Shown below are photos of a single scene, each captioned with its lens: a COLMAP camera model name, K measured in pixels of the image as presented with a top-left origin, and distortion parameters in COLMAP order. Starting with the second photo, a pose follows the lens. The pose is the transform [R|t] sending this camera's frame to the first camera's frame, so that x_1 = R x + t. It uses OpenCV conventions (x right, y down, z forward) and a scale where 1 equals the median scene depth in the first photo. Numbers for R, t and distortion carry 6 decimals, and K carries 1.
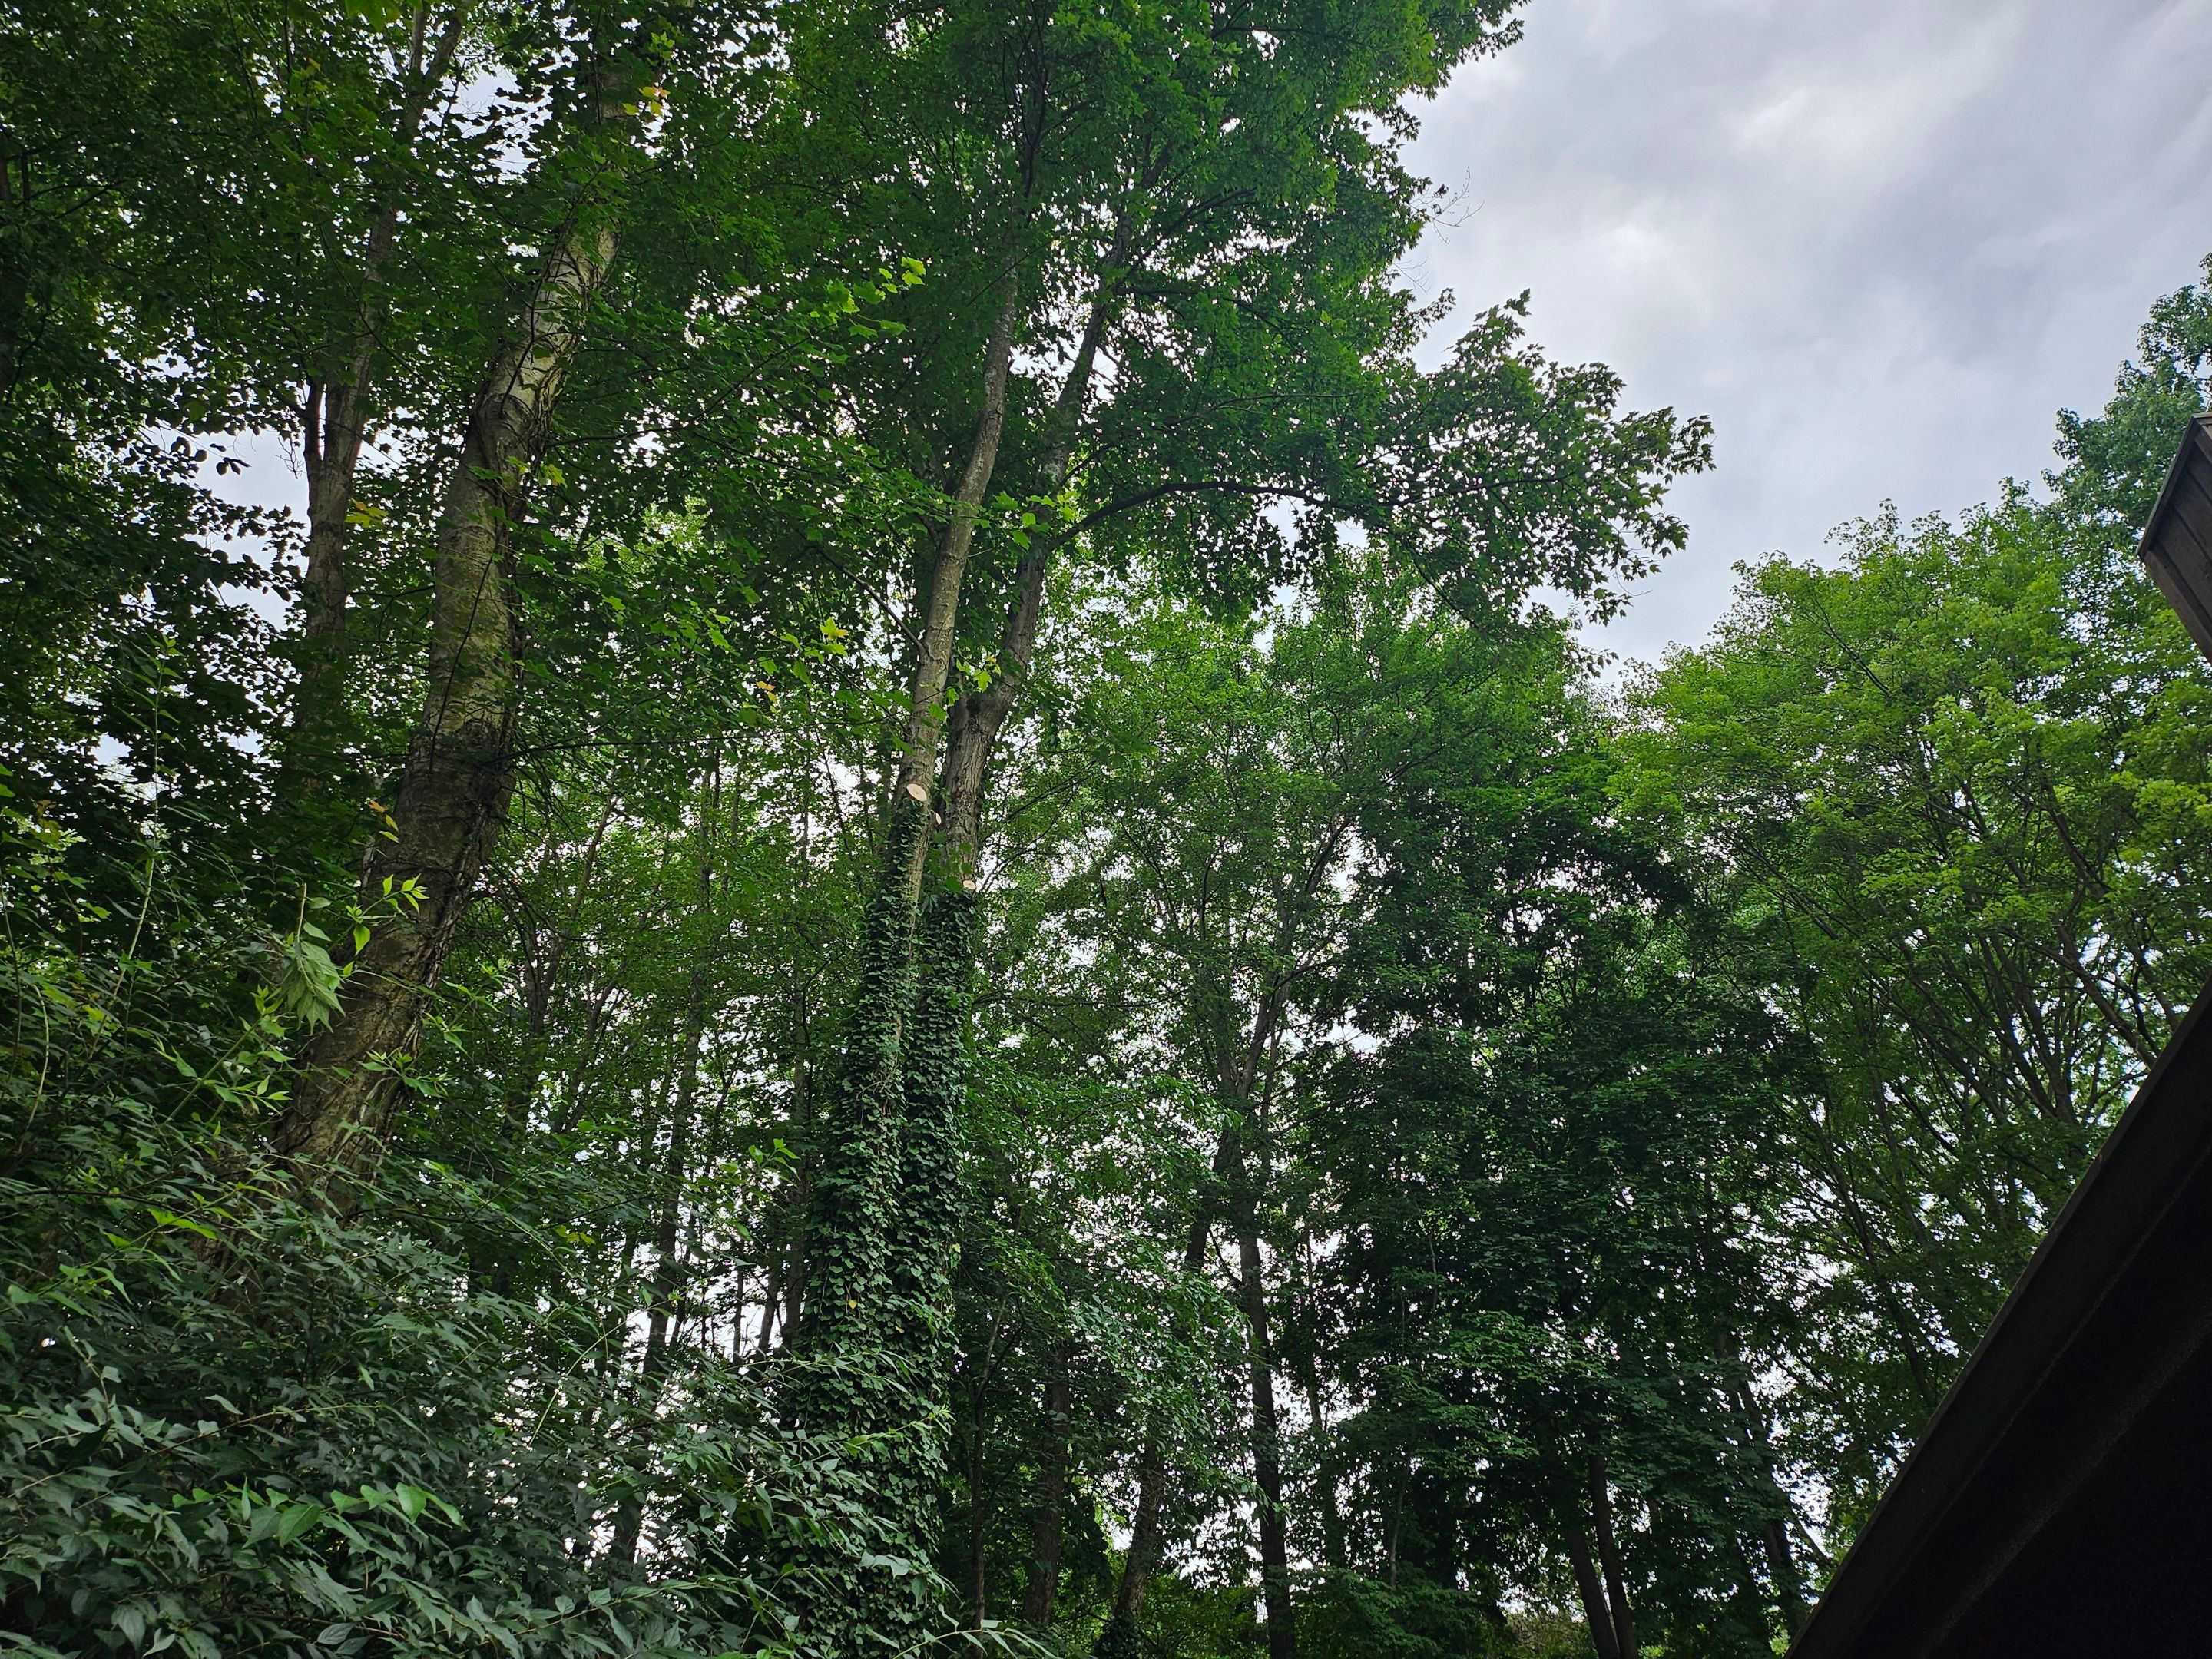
lens RADIAL K [[1448.1, 0, 1106.2], [0, 1448.1, 889.5], [0, 0, 1]] dist [0.003420, -0.002050]
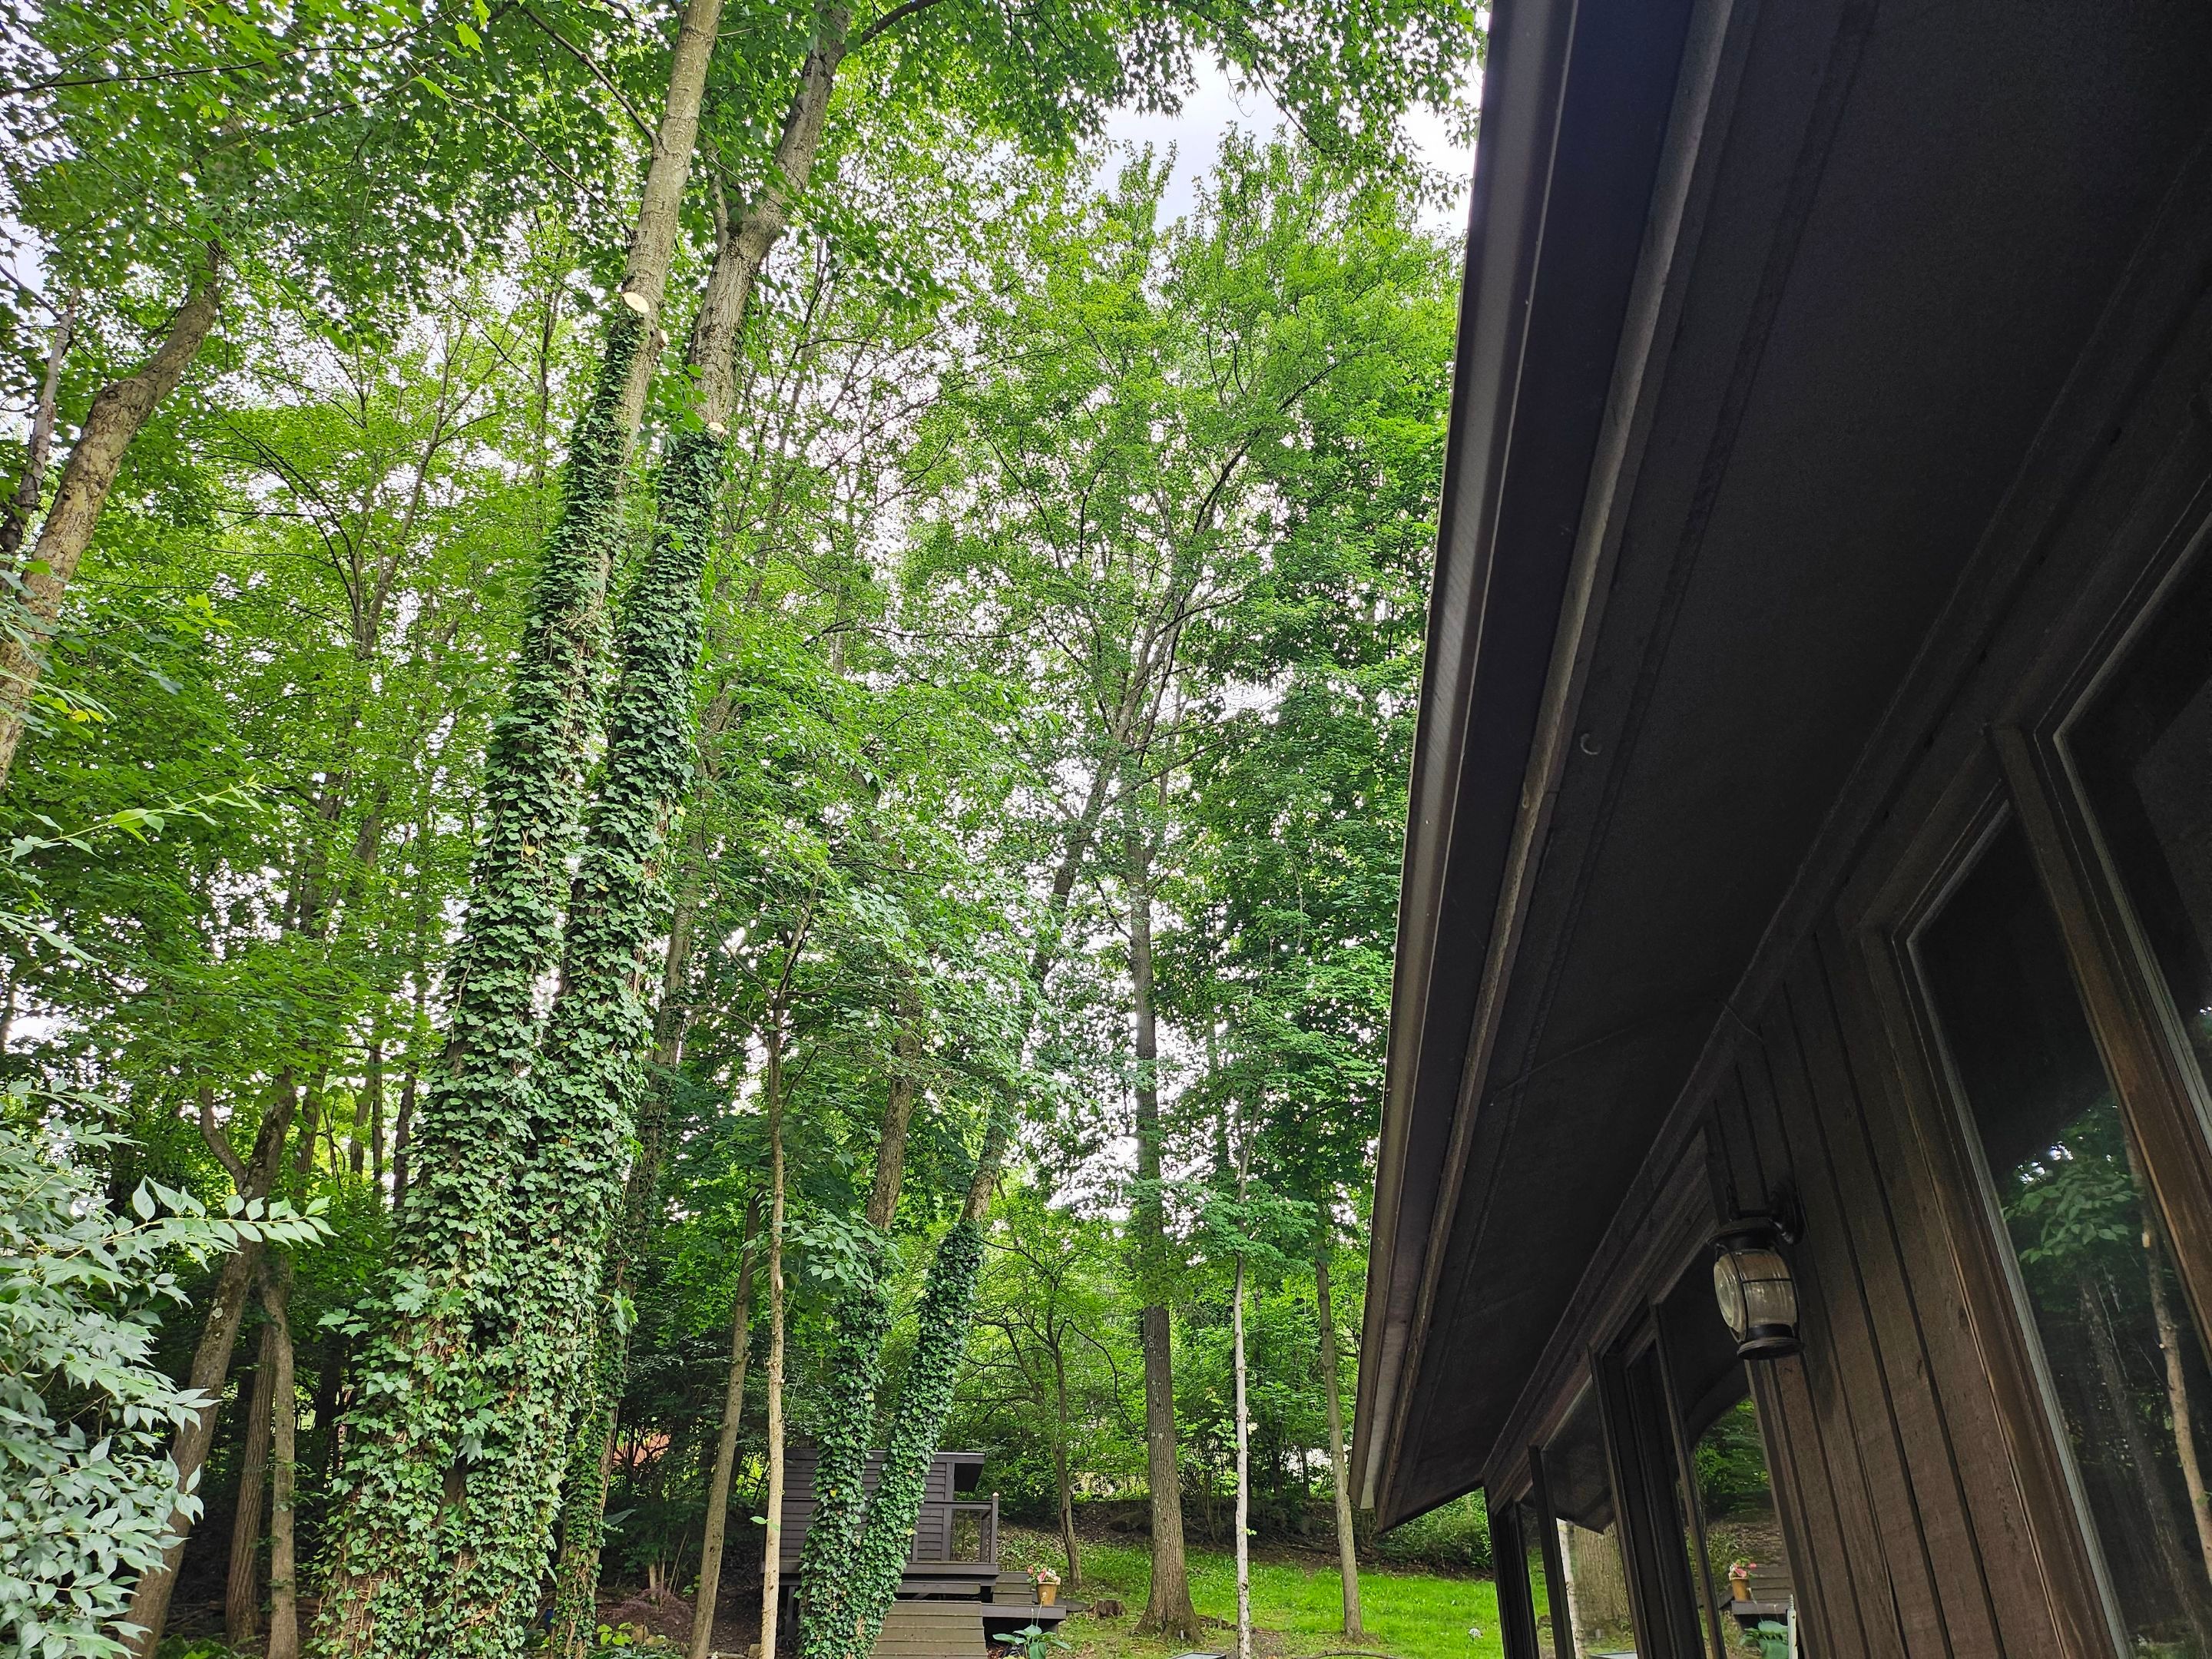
lens RADIAL K [[1448.1, 0, 1106.2], [0, 1448.1, 889.5], [0, 0, 1]] dist [0.003420, -0.002050]
pose [[0.998991, 0.000489, 0.044909, 0.123371], [-0.009998, 0.977269, 0.211766, 0.099749], [-0.043785, -0.212001, 0.976288, 0.085721]]
